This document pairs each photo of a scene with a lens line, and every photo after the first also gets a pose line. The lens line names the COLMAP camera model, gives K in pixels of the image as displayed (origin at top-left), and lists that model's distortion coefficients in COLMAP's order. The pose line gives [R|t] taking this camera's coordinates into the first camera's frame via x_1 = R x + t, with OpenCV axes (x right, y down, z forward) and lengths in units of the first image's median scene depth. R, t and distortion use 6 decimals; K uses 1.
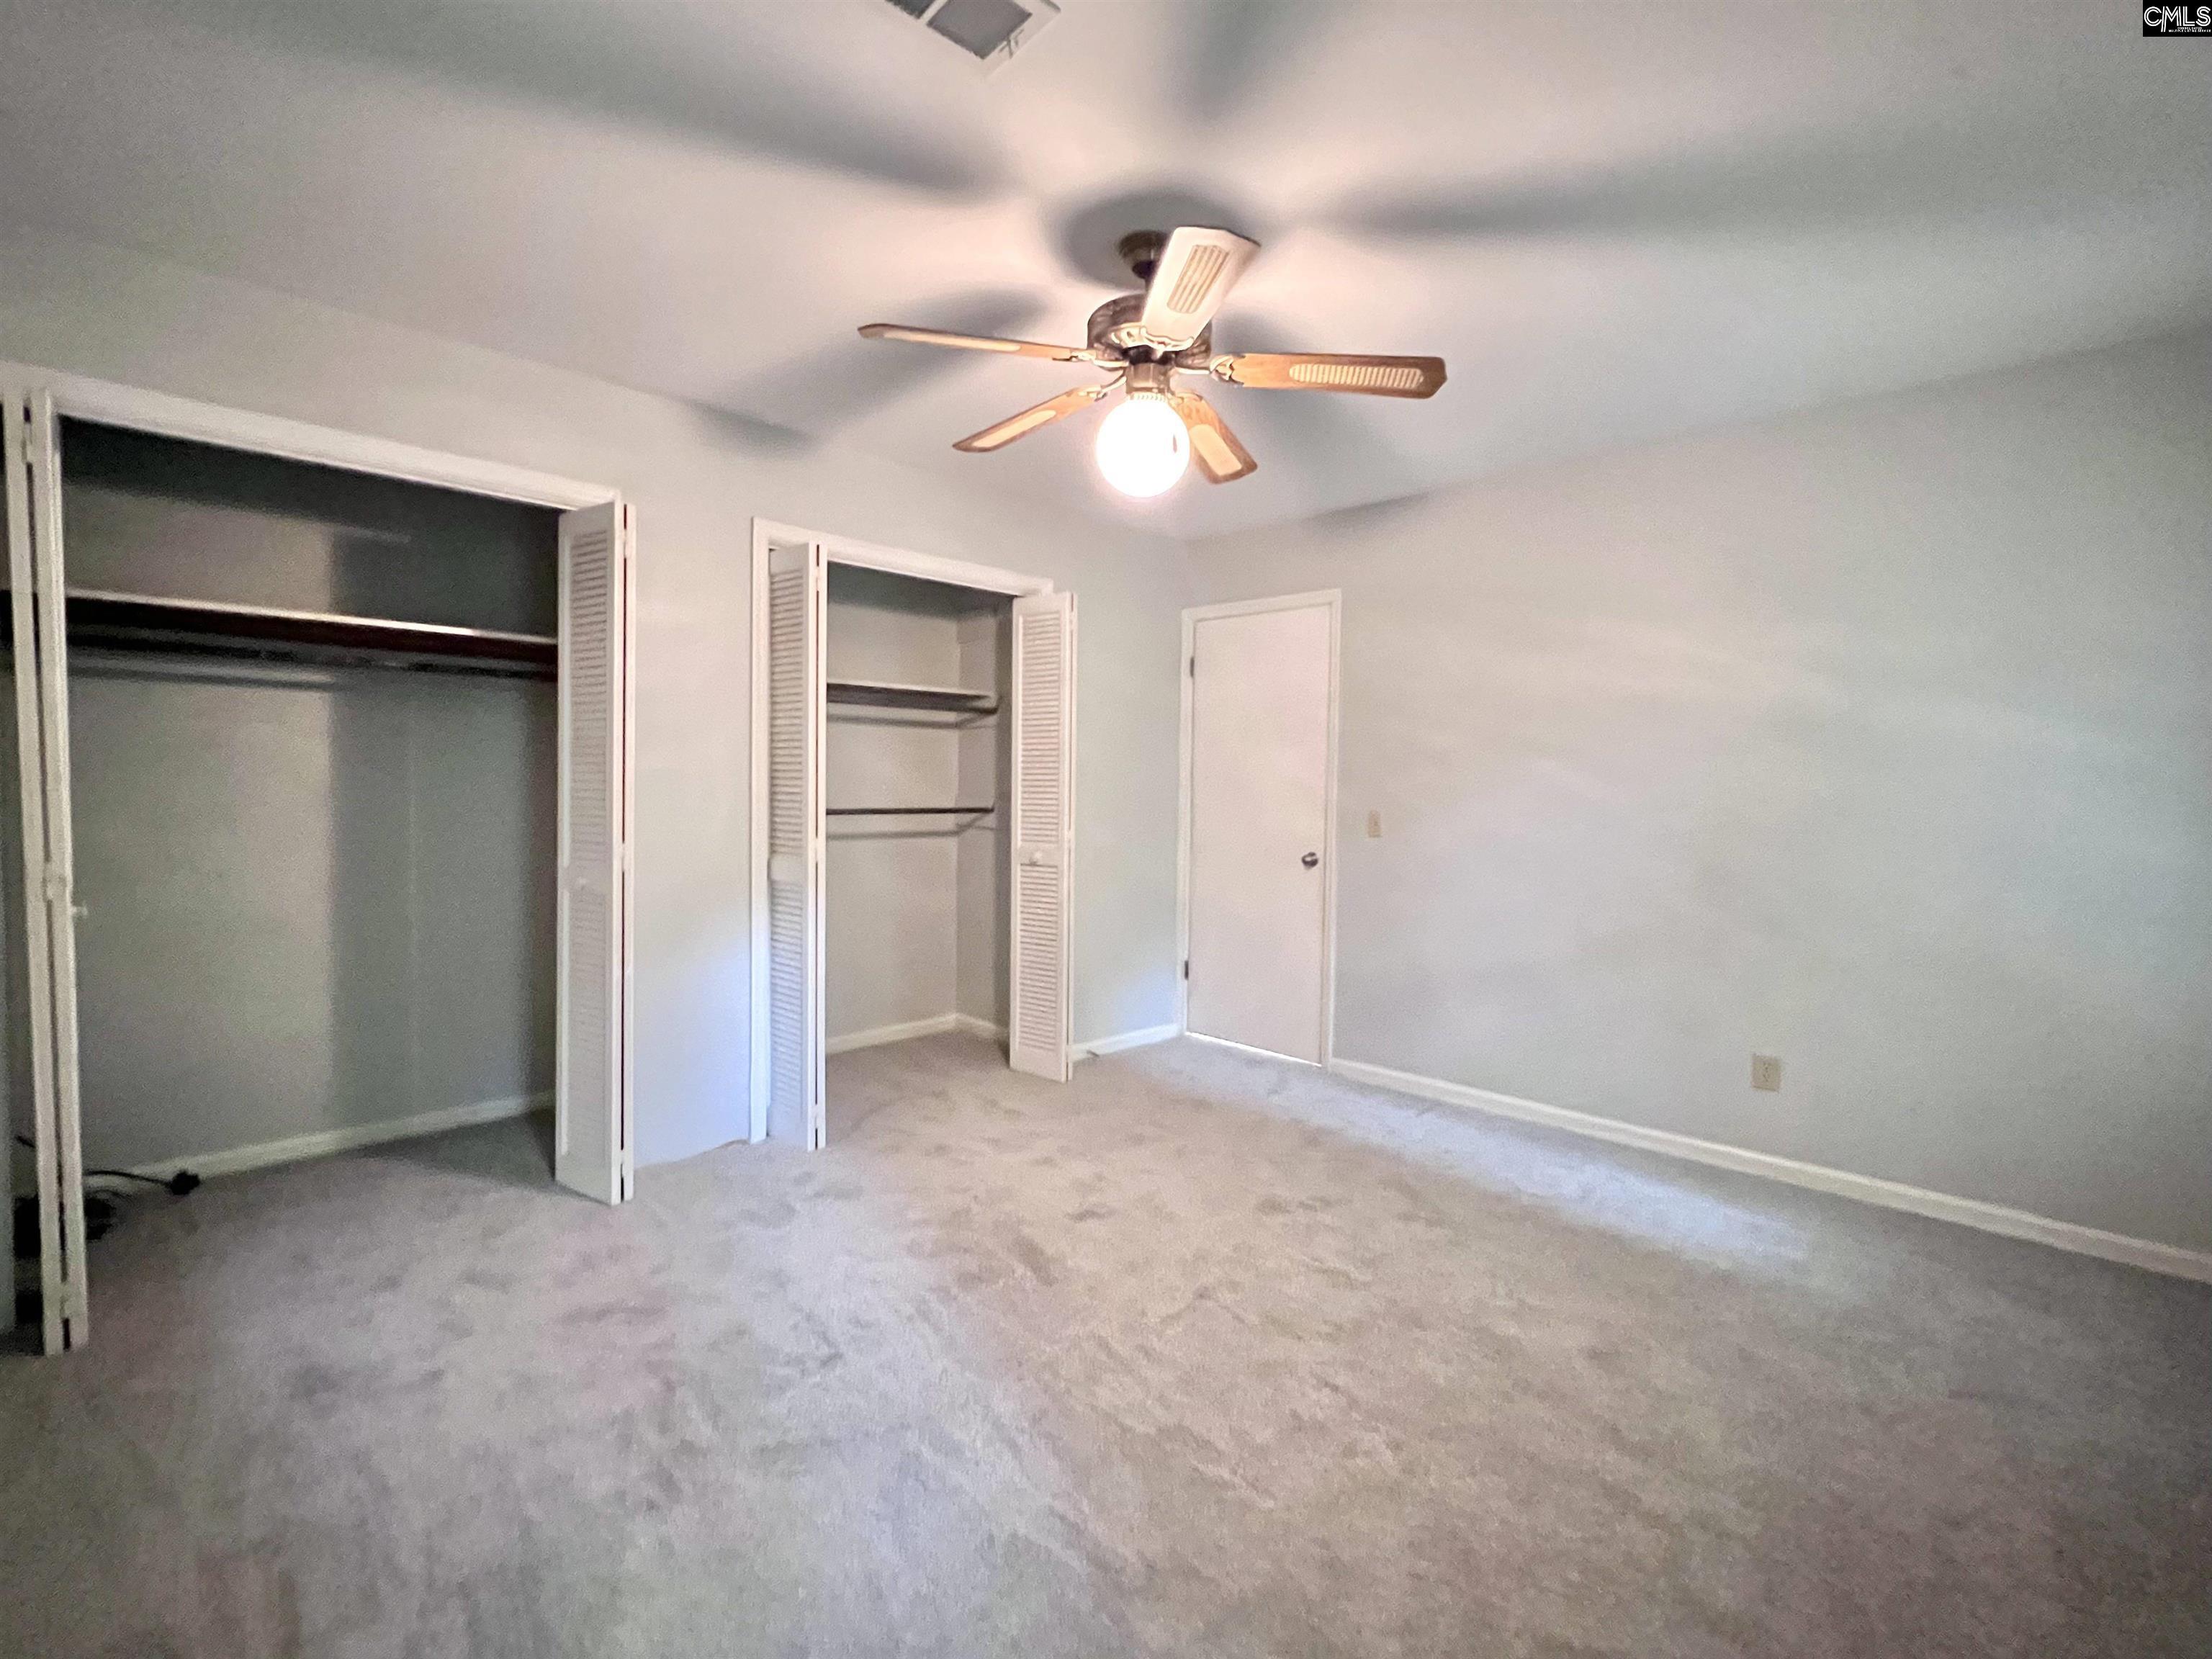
lens RADIAL K [[985.6, 0, 1104.0], [0, 985.6, 833.1], [0, 0, 1]] dist [-0.005191, 0.000568]
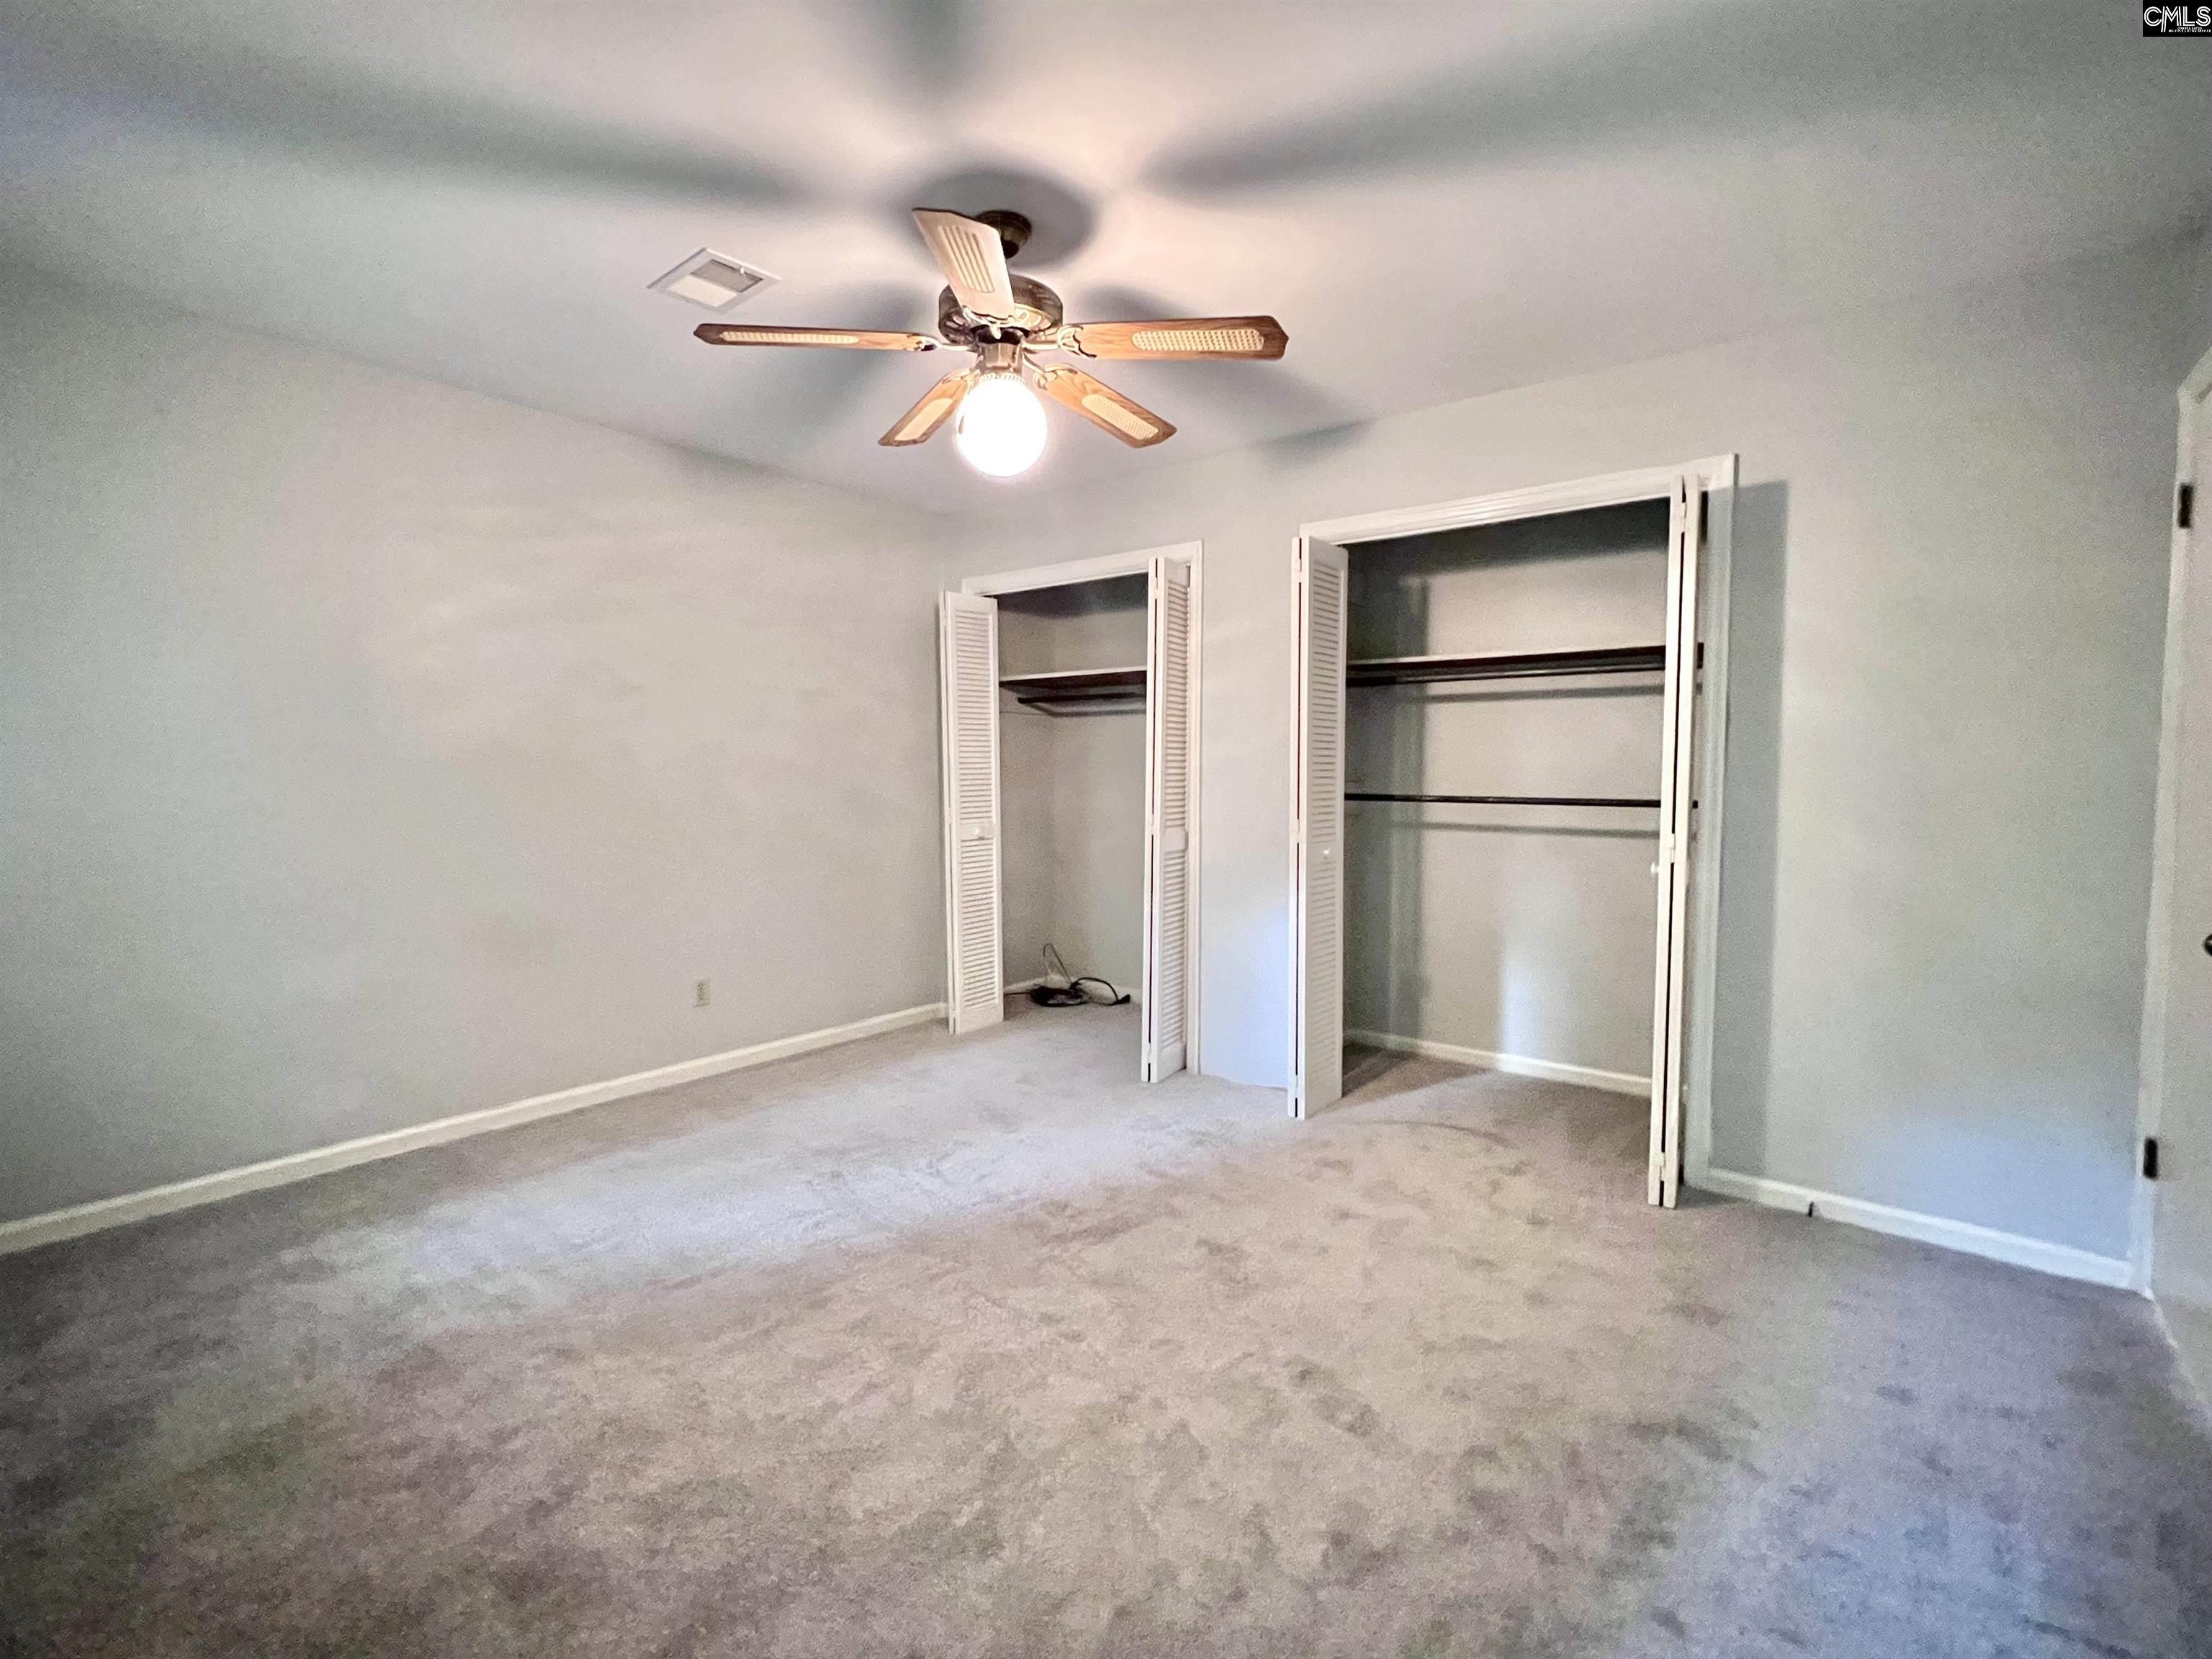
lens RADIAL K [[985.6, 0, 1104.0], [0, 985.6, 833.1], [0, 0, 1]] dist [-0.005191, 0.000568]
pose [[0.127425, 0.052588, -0.990453, 0.800666], [-0.048594, 0.997725, 0.046722, -0.023102], [0.990657, 0.042177, 0.129691, 0.738002]]
